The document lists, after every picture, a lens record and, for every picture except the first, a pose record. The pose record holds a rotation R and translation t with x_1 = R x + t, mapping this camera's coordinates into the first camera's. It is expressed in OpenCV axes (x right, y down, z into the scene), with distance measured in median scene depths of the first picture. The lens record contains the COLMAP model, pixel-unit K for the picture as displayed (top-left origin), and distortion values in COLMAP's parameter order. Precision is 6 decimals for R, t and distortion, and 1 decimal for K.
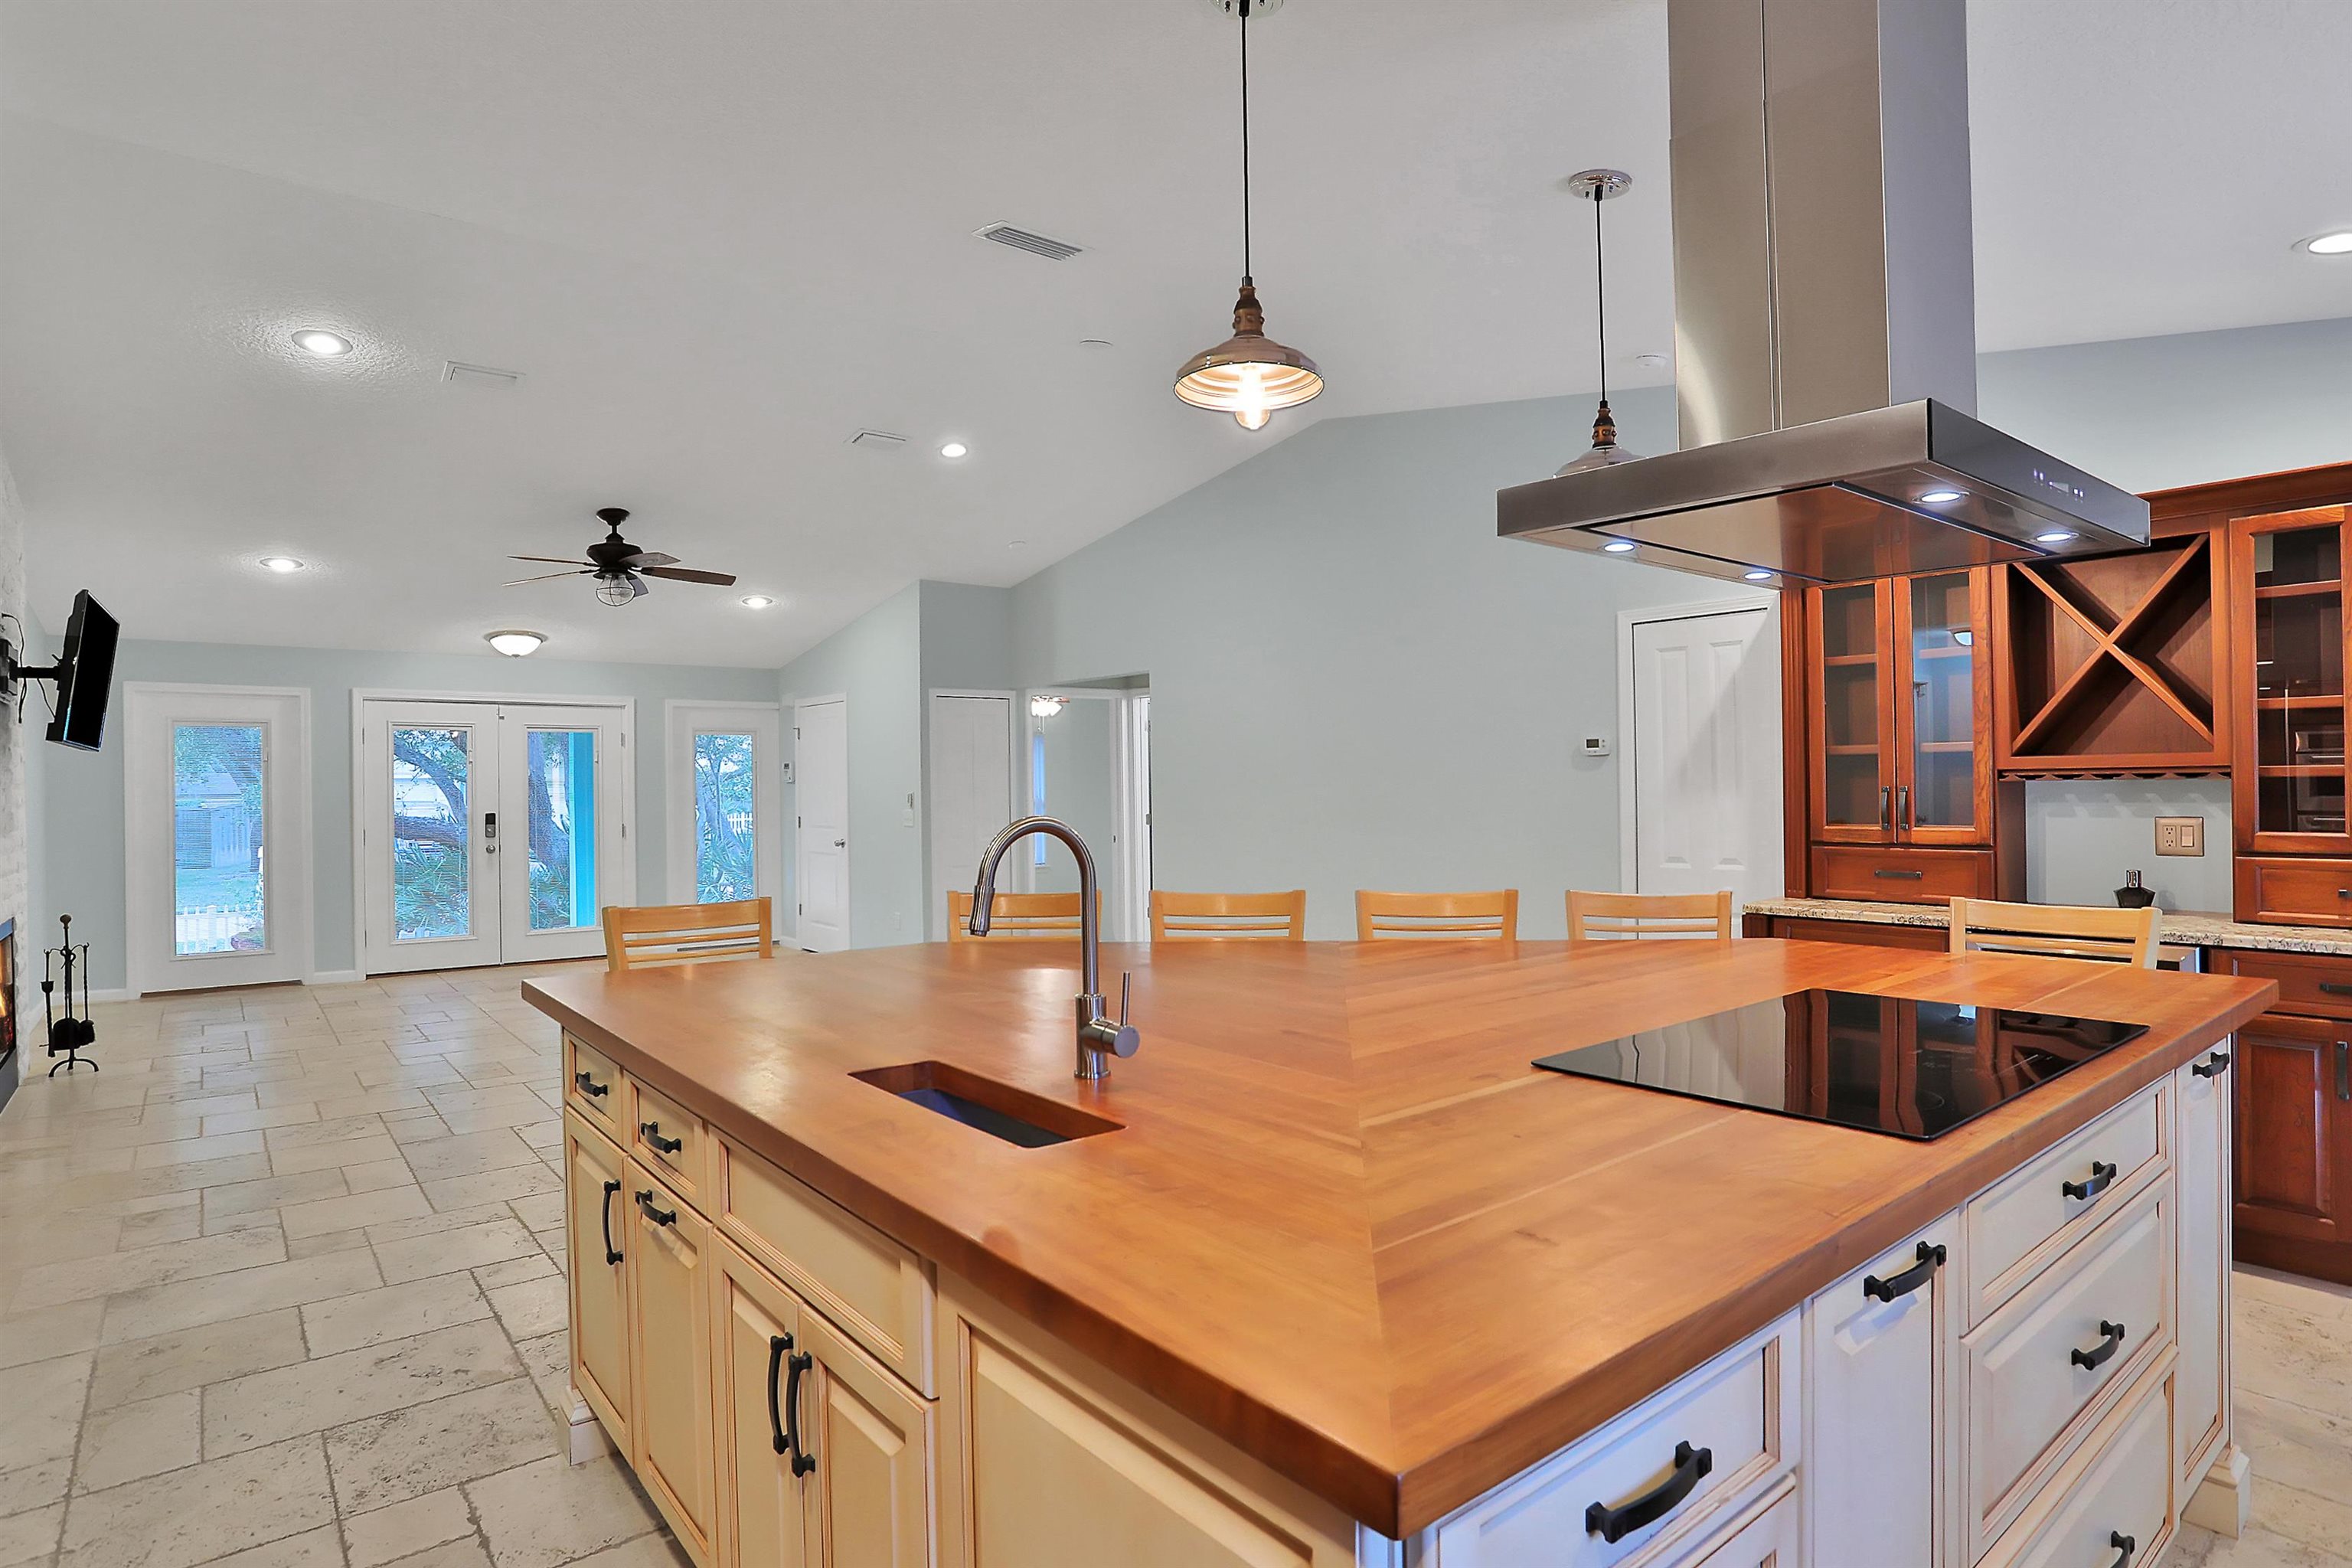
lens RADIAL K [[1216.3, 0, 1178.6], [0, 1216.3, 779.0], [0, 0, 1]] dist [-0.072841, 0.025642]
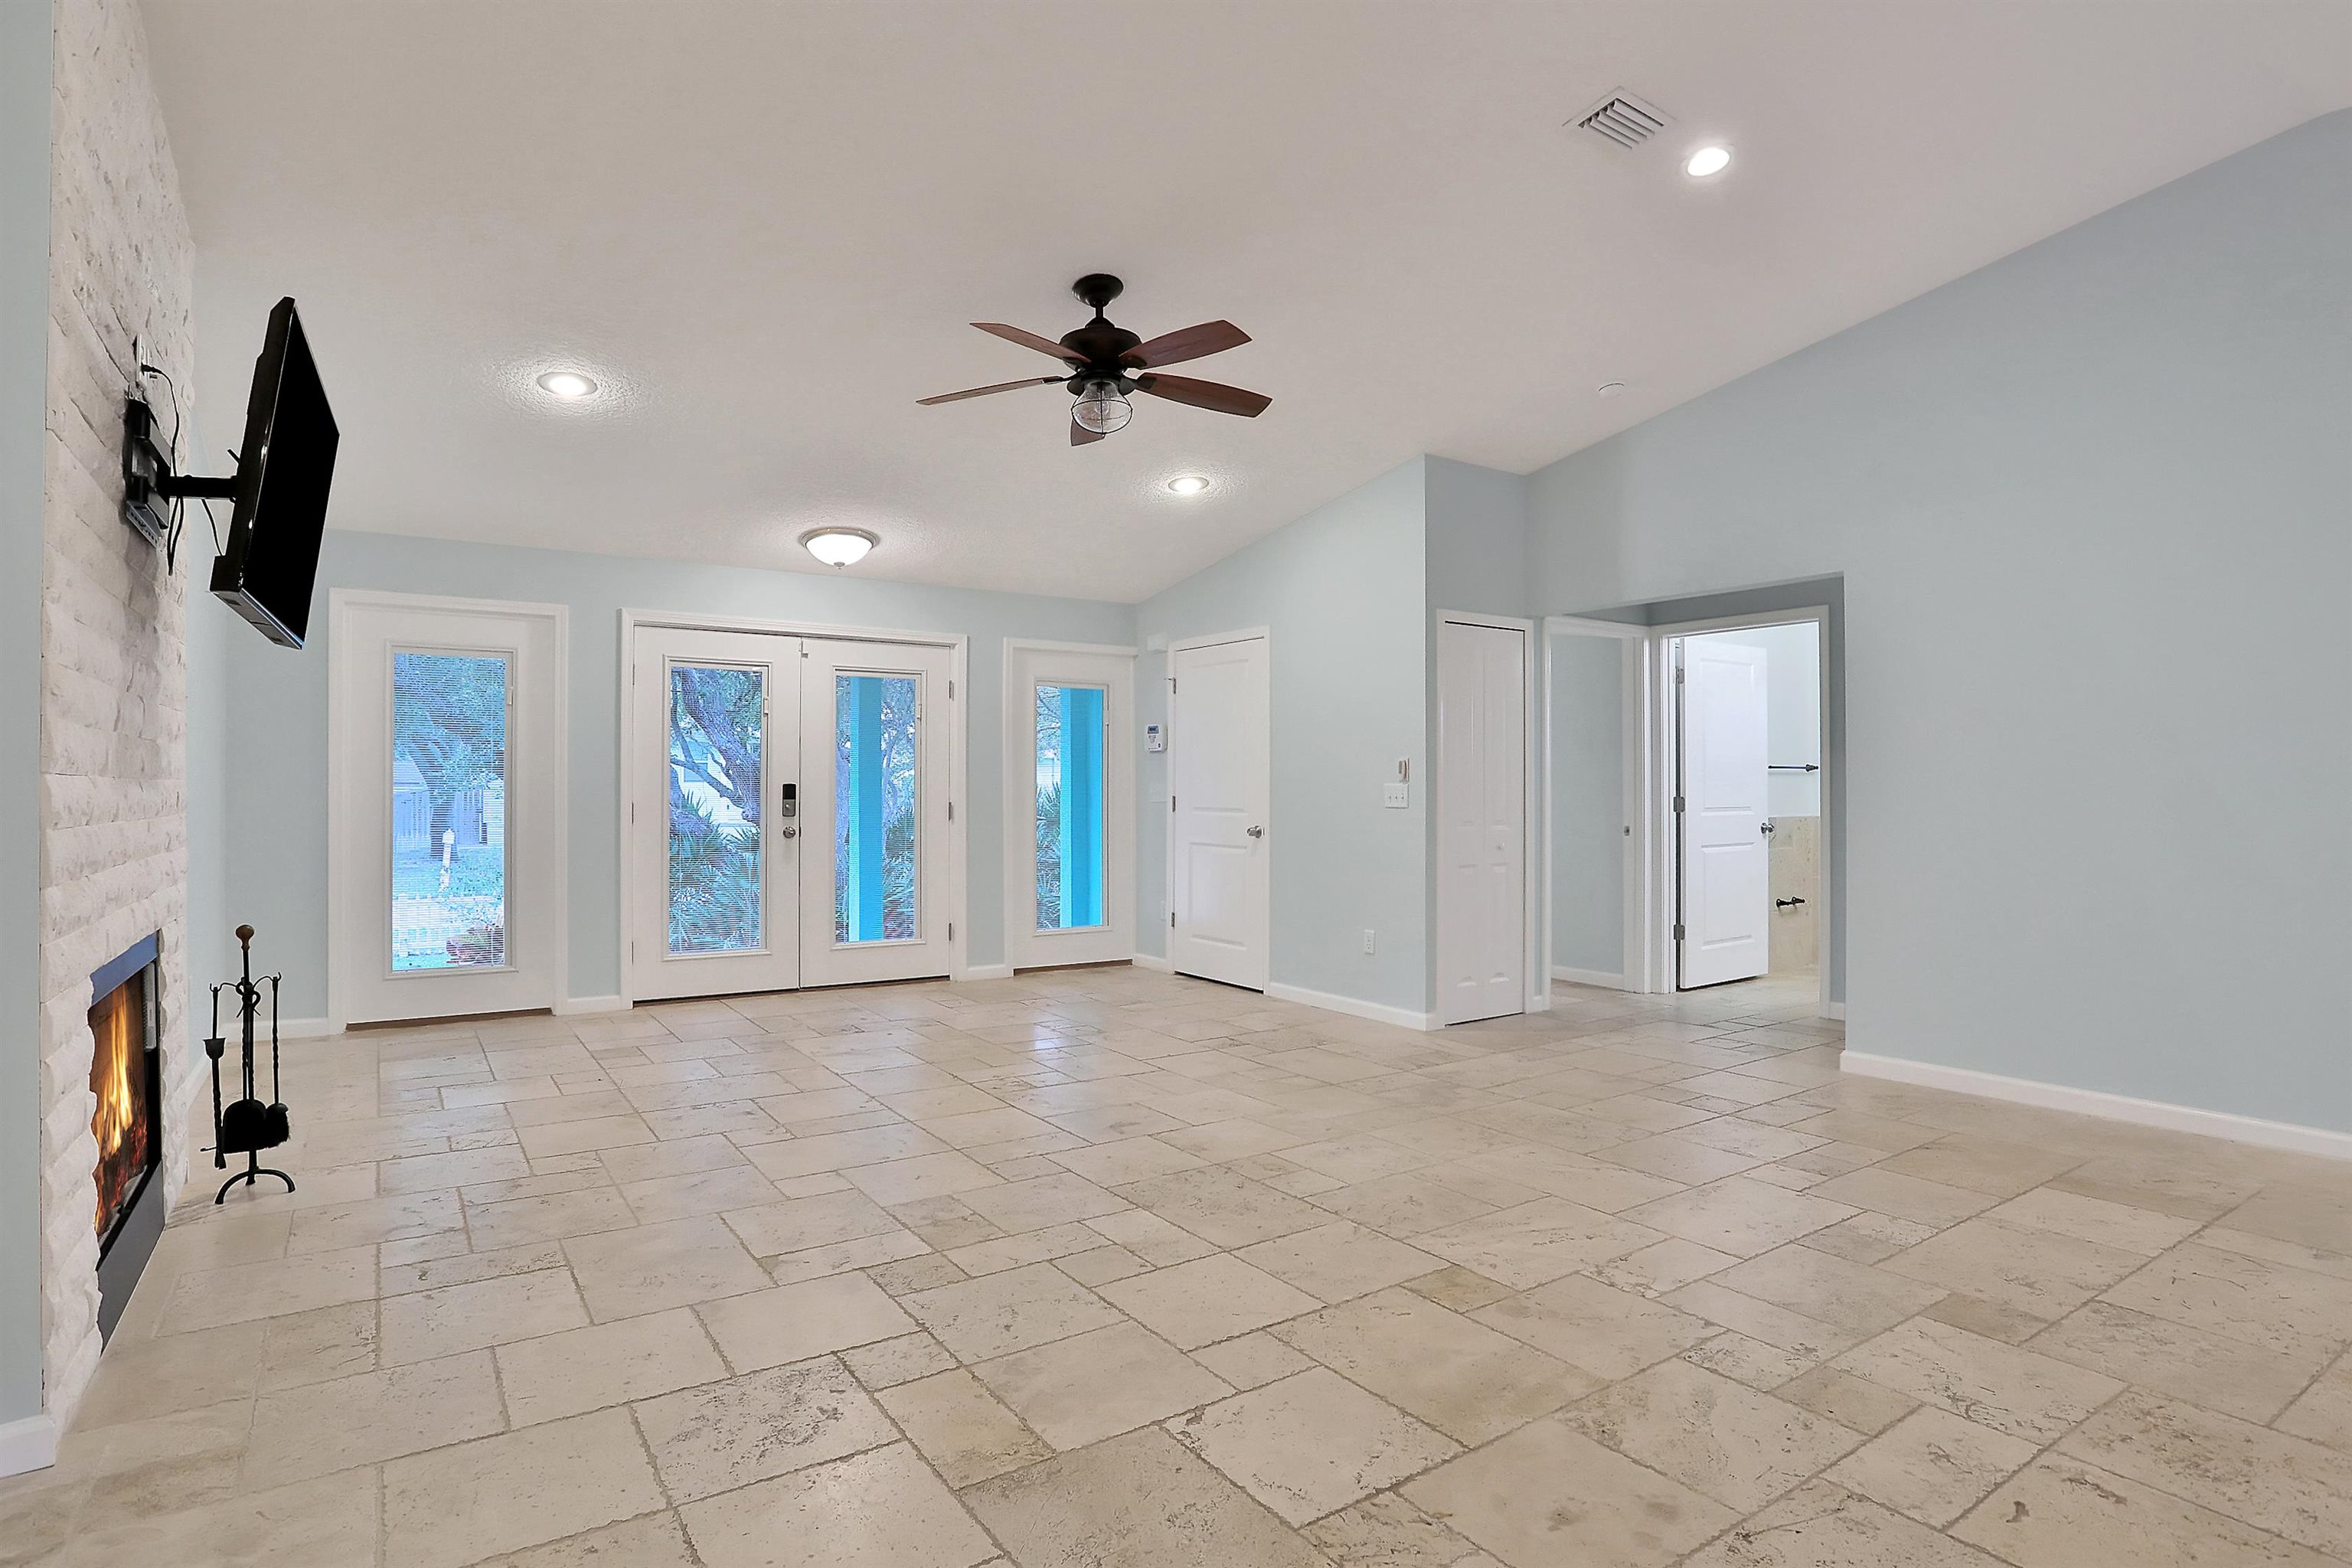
lens RADIAL K [[1216.3, 0, 1177.9], [0, 1216.3, 780.7], [0, 0, 1]] dist [-0.072841, 0.025642]
pose [[0.994875, 0.013456, -0.100209, -0.428651], [-0.013453, 0.999909, 0.000708, 0.037196], [0.100210, 0.000644, 0.994966, 0.455217]]
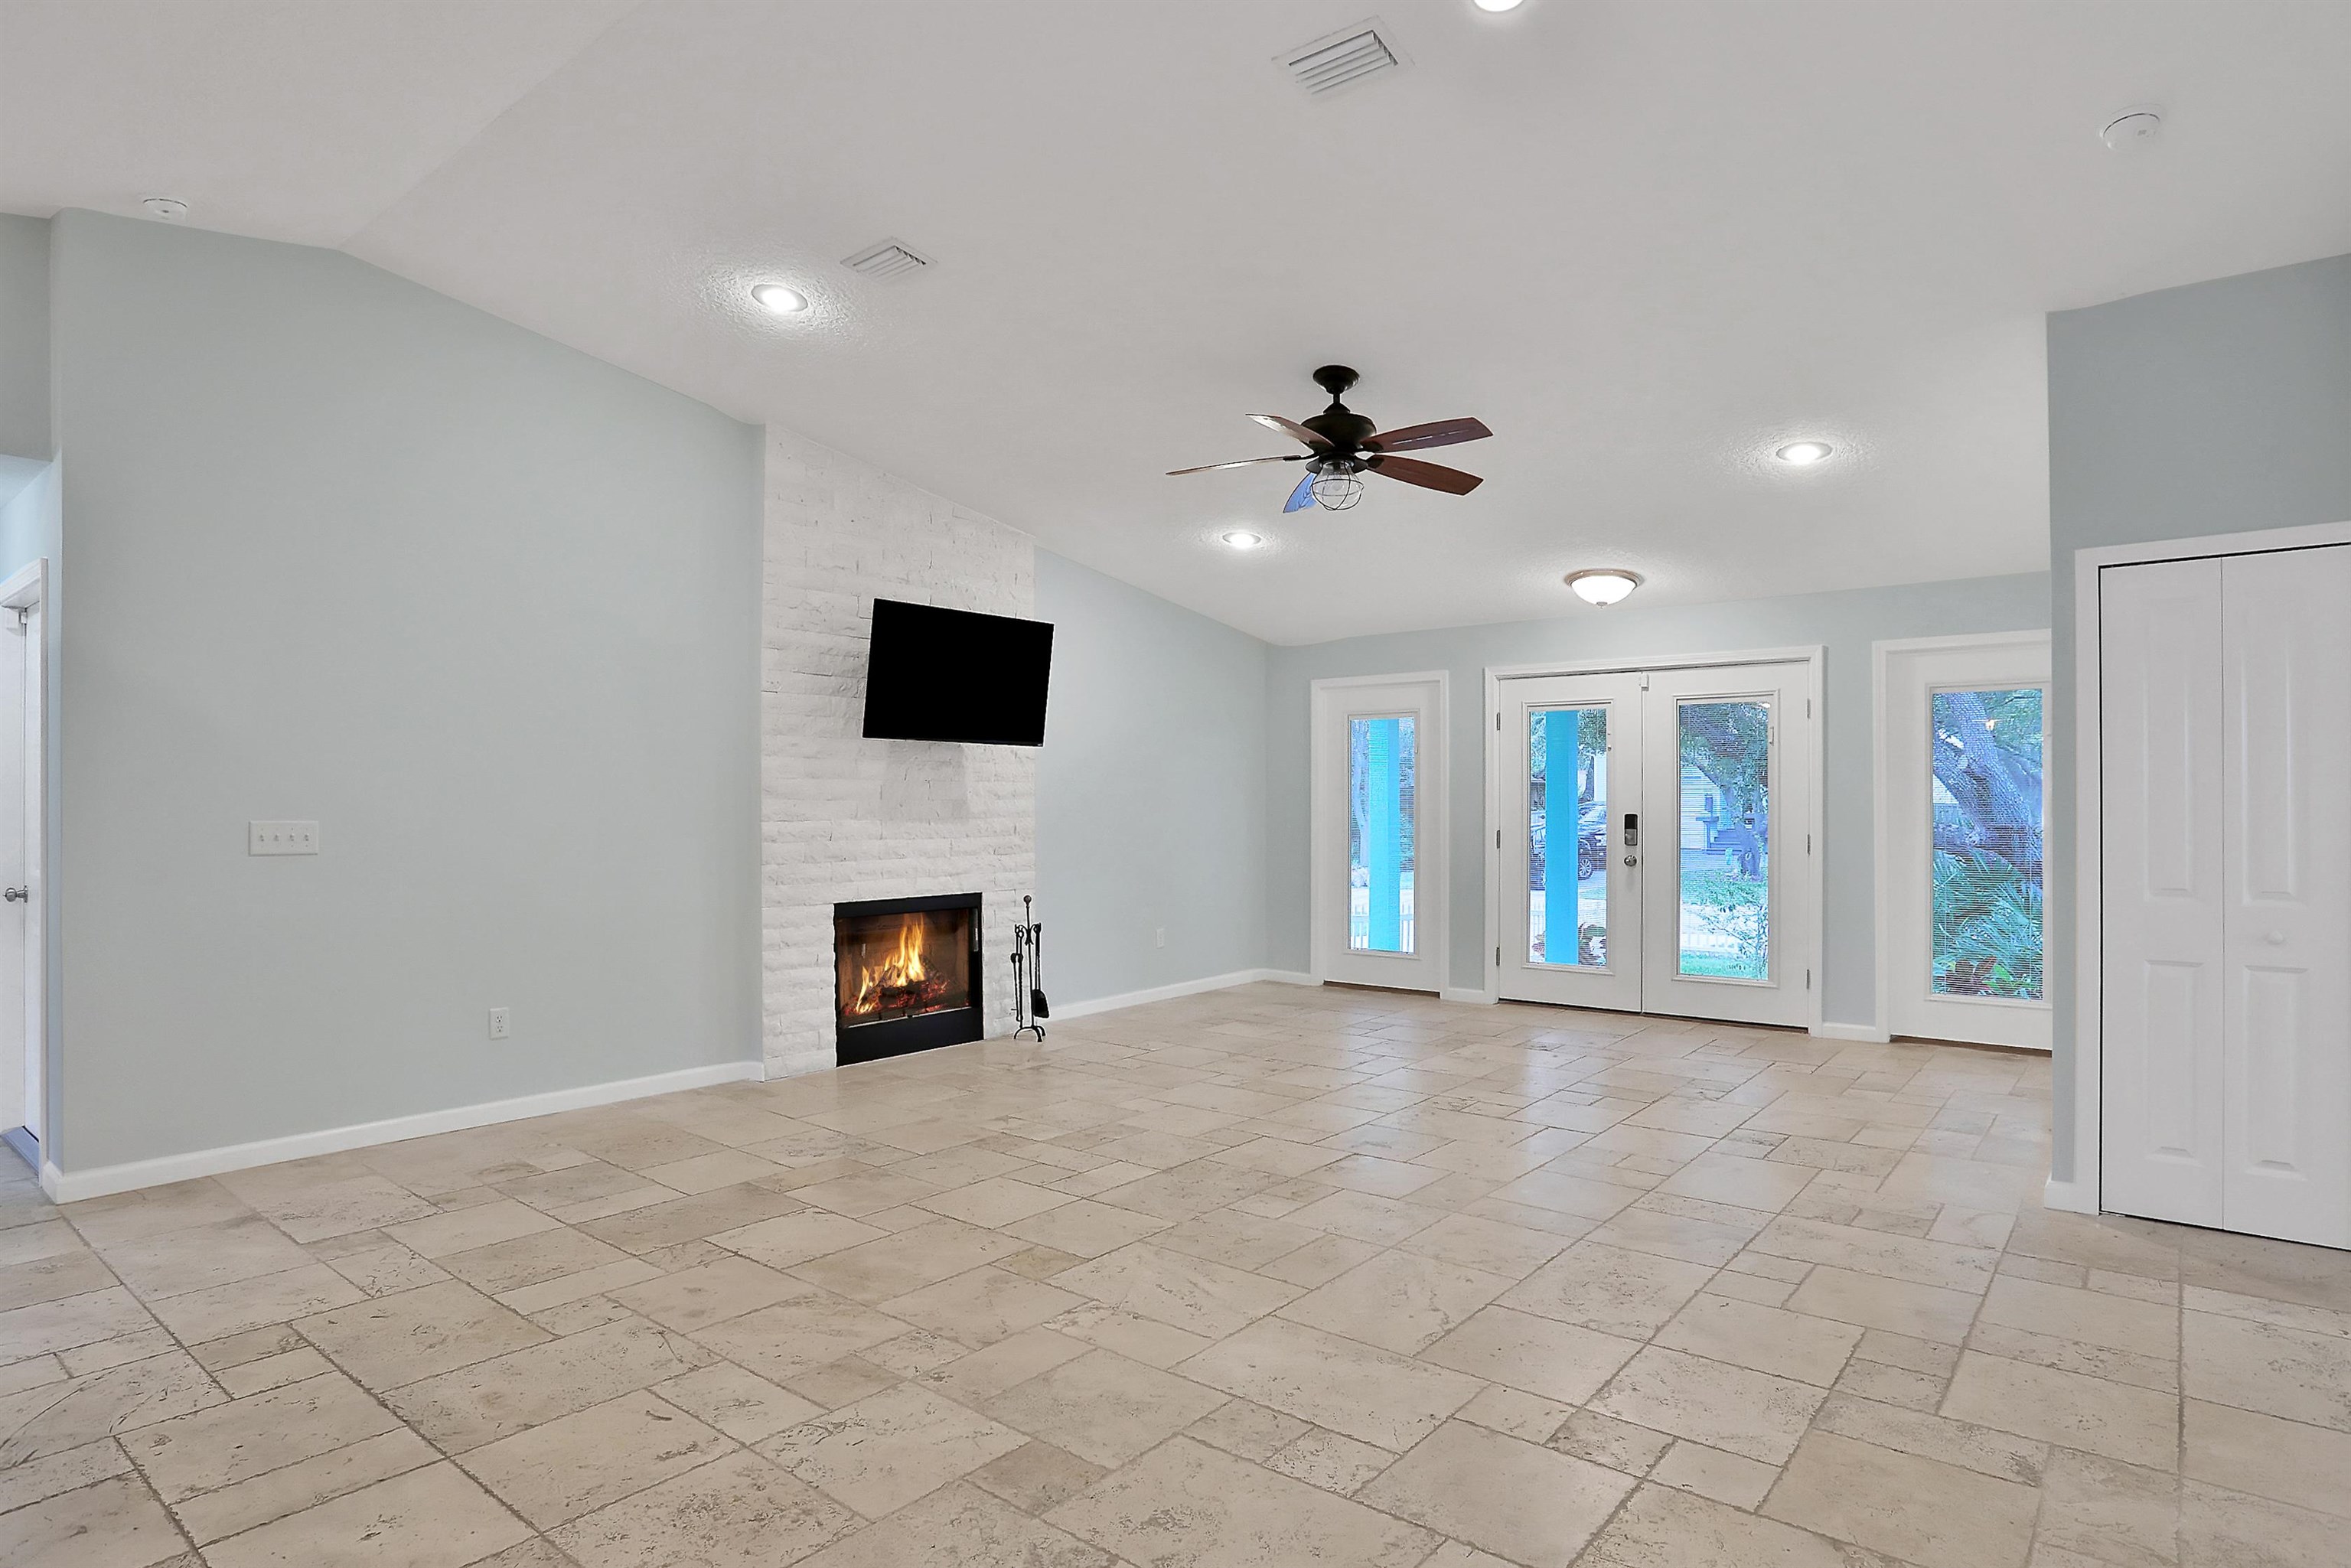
lens RADIAL K [[1262.9, 0, 1170.5], [0, 1262.9, 796.5], [0, 0, 1]] dist [-0.063816, 0.021159]
pose [[0.196861, 0.009688, -0.980384, 0.243202], [0.006212, 0.999919, 0.011128, 0.010702], [0.980412, -0.008281, 0.196785, 0.895499]]
